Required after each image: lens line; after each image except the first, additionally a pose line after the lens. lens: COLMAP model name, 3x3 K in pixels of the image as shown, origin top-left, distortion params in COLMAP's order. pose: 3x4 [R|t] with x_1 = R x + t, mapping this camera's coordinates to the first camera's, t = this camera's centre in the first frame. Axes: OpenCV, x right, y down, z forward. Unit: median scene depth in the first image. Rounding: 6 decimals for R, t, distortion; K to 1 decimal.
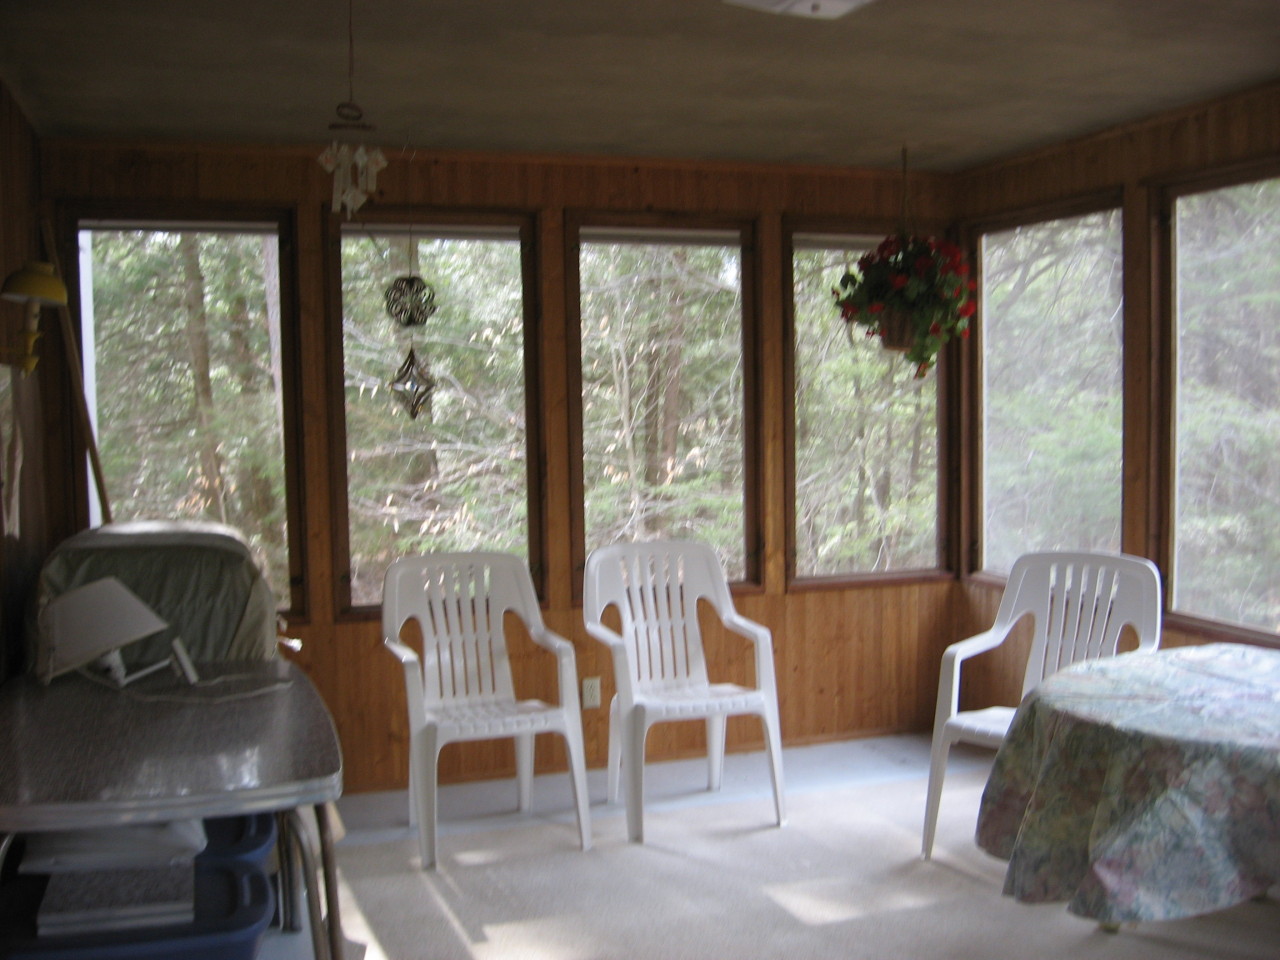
lens RADIAL K [[1350.1, 0, 640.0], [0, 1350.1, 480.0], [0, 0, 1]] dist [-0.132723, 0.030955]
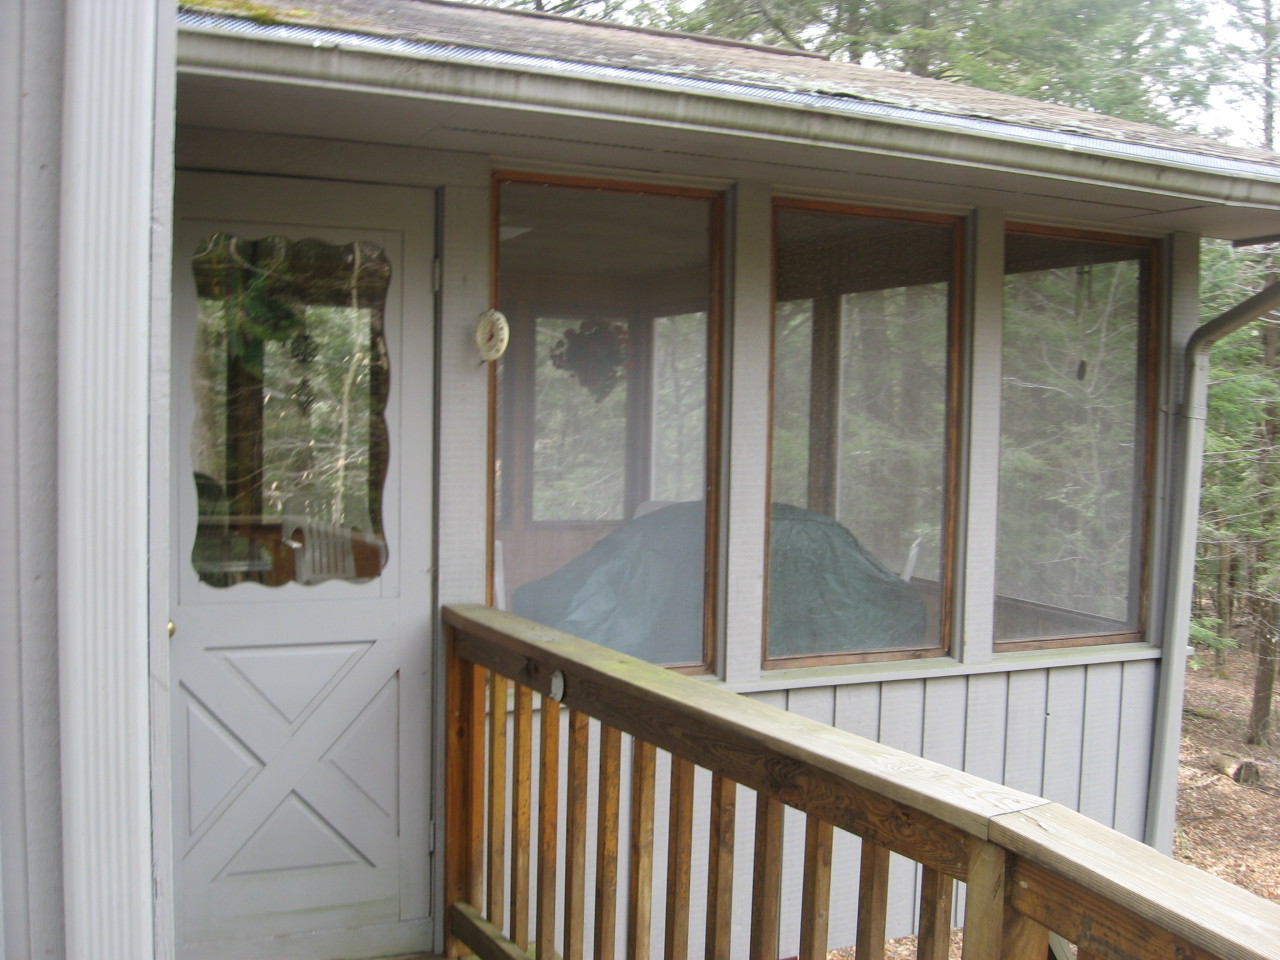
lens RADIAL K [[1350.1, 0, 640.0], [0, 1350.1, 480.0], [0, 0, 1]] dist [-0.132723, 0.030955]
pose [[0.995212, 0.035348, 0.091126, 0.043147], [-0.033849, 0.999266, -0.017949, 0.021564], [-0.091693, 0.014779, 0.995678, -0.299239]]
